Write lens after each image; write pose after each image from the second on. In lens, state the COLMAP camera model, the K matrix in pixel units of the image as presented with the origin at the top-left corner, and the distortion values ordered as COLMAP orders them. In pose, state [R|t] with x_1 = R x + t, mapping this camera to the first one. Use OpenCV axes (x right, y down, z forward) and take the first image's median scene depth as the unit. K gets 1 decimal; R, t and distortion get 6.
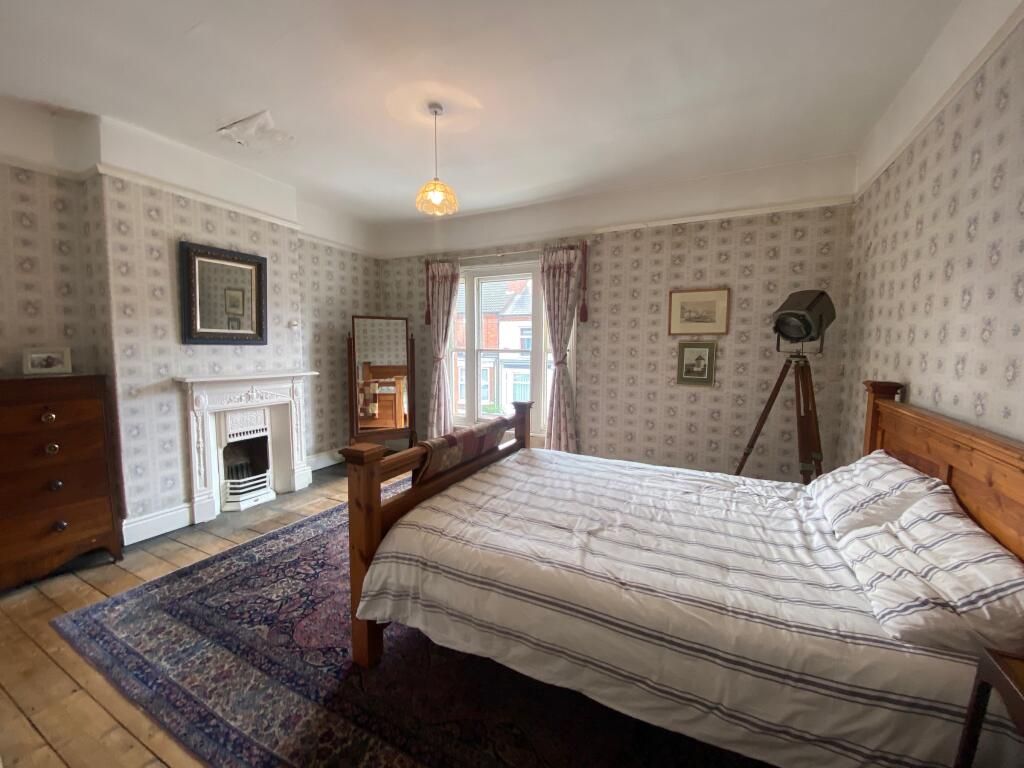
lens RADIAL K [[413.8, 0, 511.1], [0, 413.8, 385.3], [0, 0, 1]] dist [0.031399, -0.024418]
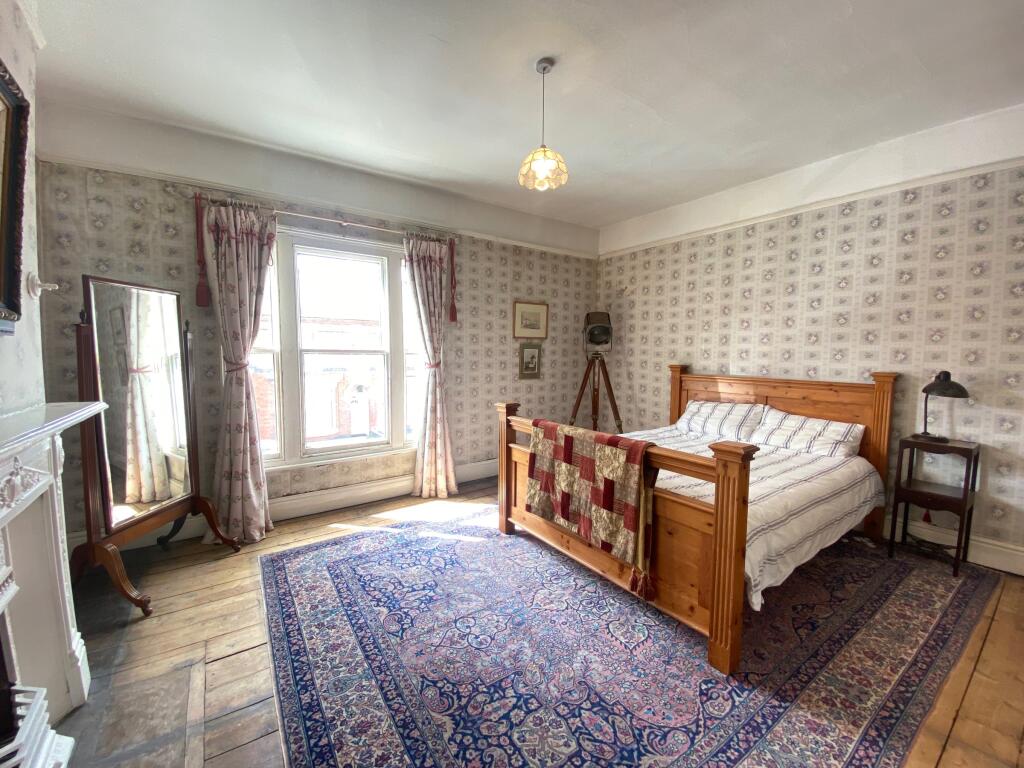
lens RADIAL K [[413.8, 0, 511.1], [0, 413.8, 385.3], [0, 0, 1]] dist [0.031399, -0.024418]
pose [[0.469177, -0.071324, 0.880219, -0.677923], [0.083915, 0.995824, 0.035963, -0.029947], [-0.879108, 0.056991, 0.473203, 0.463276]]
